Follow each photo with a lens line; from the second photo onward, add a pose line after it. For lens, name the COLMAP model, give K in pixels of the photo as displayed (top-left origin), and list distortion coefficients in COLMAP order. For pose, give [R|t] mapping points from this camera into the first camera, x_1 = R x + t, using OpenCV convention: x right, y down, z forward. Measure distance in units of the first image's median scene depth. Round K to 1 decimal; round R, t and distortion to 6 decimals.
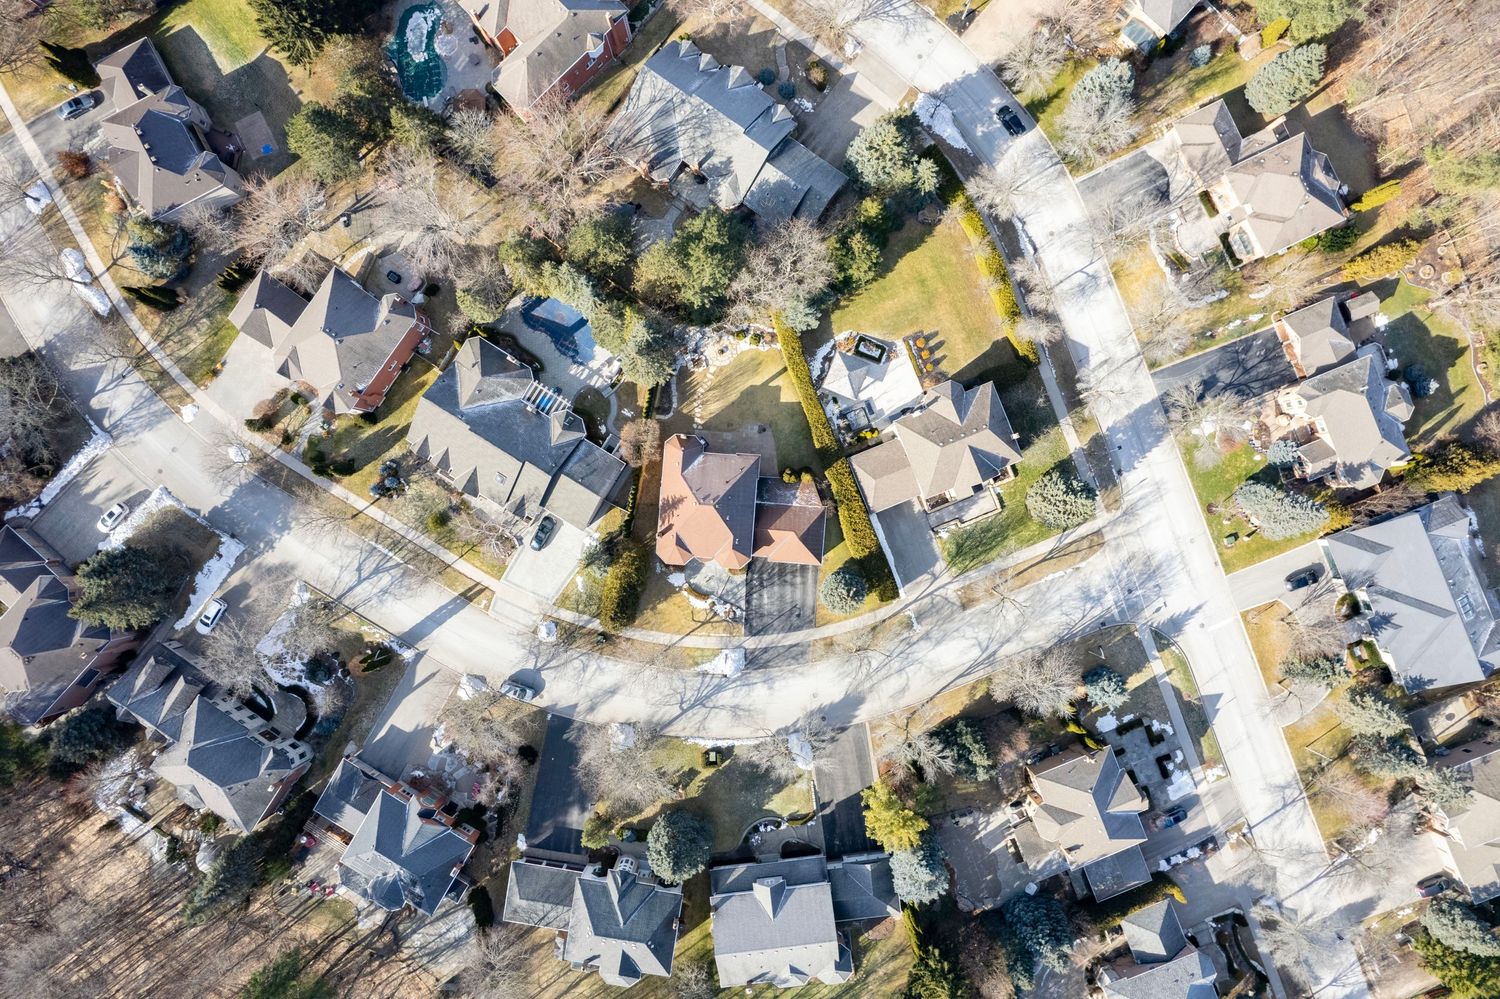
lens RADIAL K [[965.6, 0, 756.8], [0, 965.6, 500.3], [0, 0, 1]] dist [-0.072144, 0.065086]
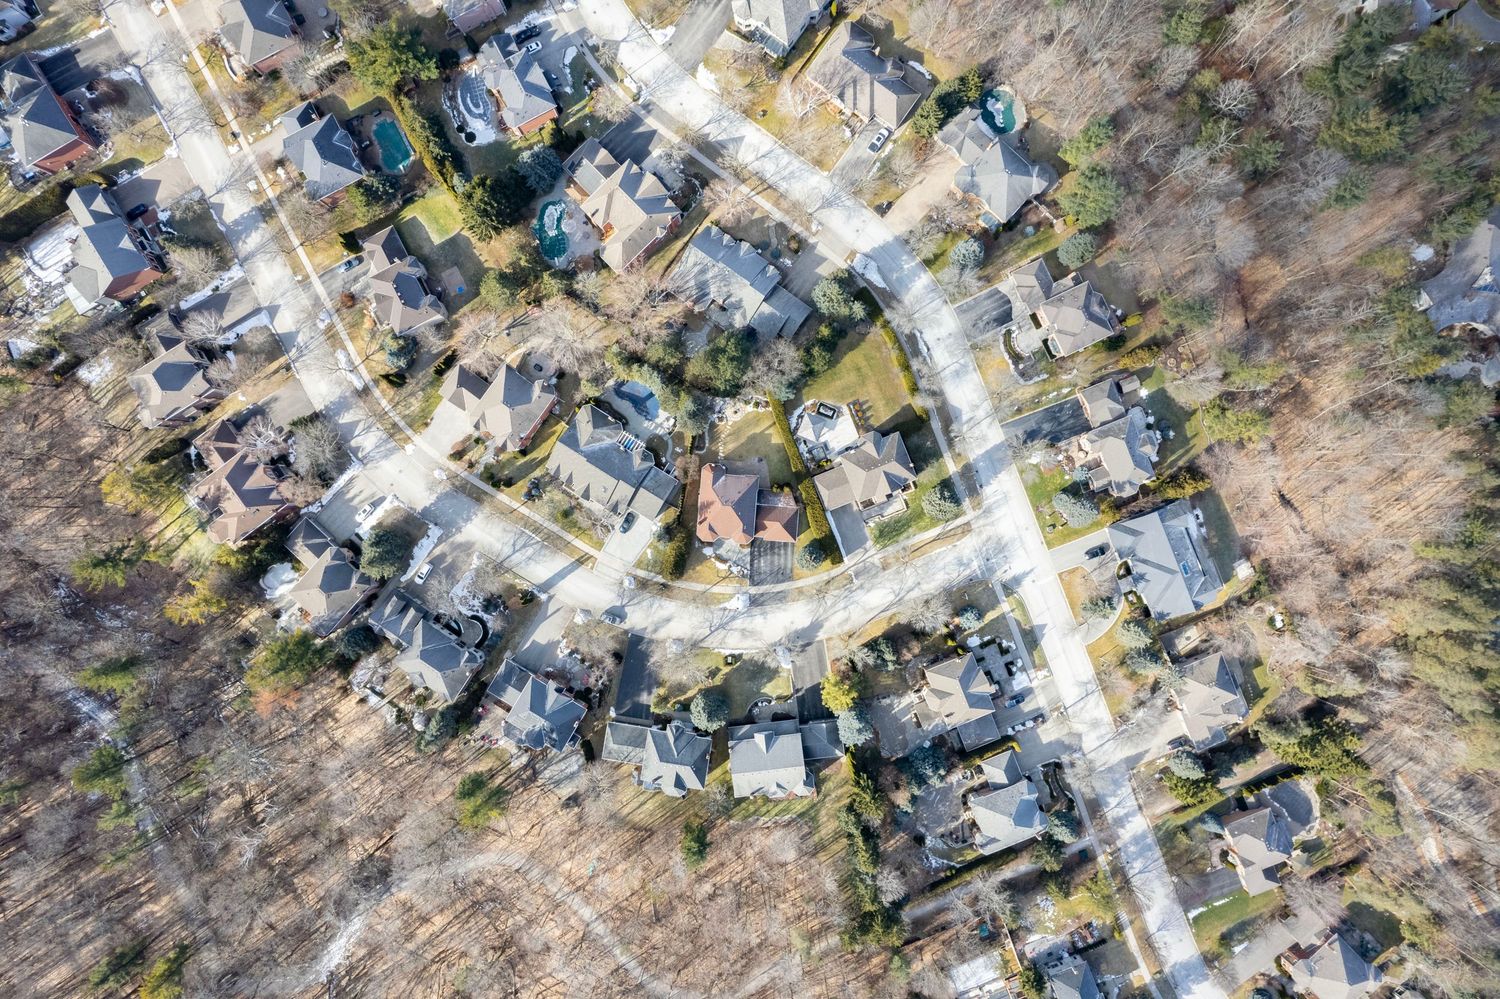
lens RADIAL K [[965.6, 0, 756.8], [0, 965.6, 500.3], [0, 0, 1]] dist [-0.072144, 0.065086]
pose [[0.999996, 0.001871, -0.001973, 0.002906], [-0.001878, 0.999993, -0.003266, 0.000737], [0.001967, 0.003270, 0.999993, -0.650117]]
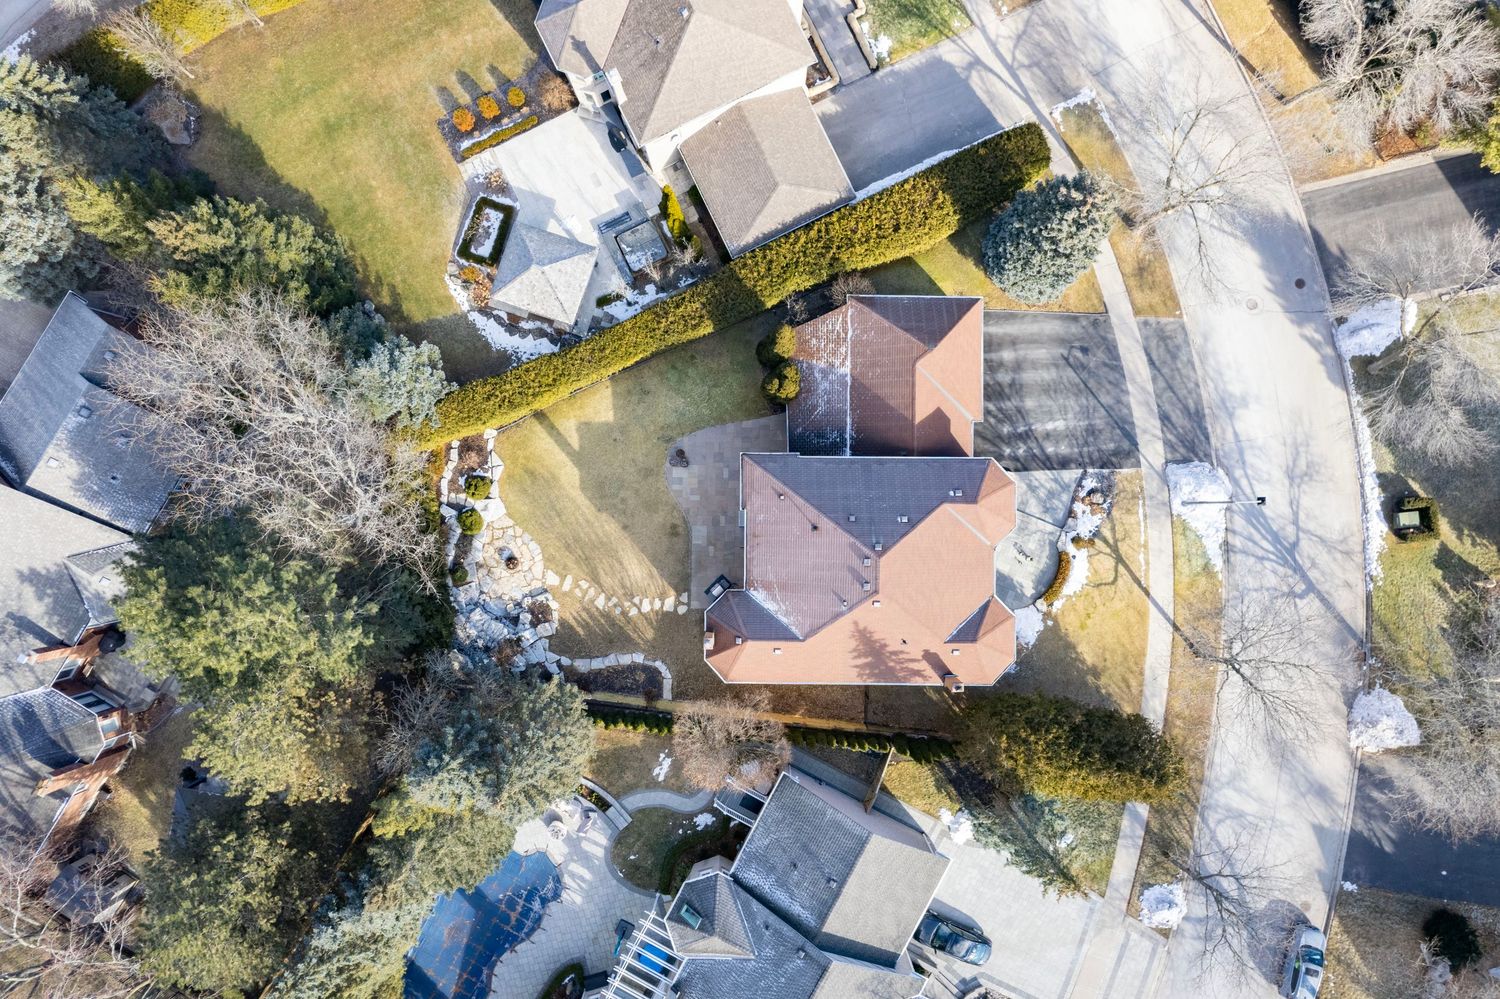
lens RADIAL K [[965.6, 0, 756.8], [0, 965.6, 500.3], [0, 0, 1]] dist [-0.072144, 0.065086]
pose [[-0.069010, -0.997610, 0.003483, -0.018110], [0.997610, -0.068997, 0.003814, -0.041643], [-0.003565, 0.003738, 0.999987, 0.564359]]
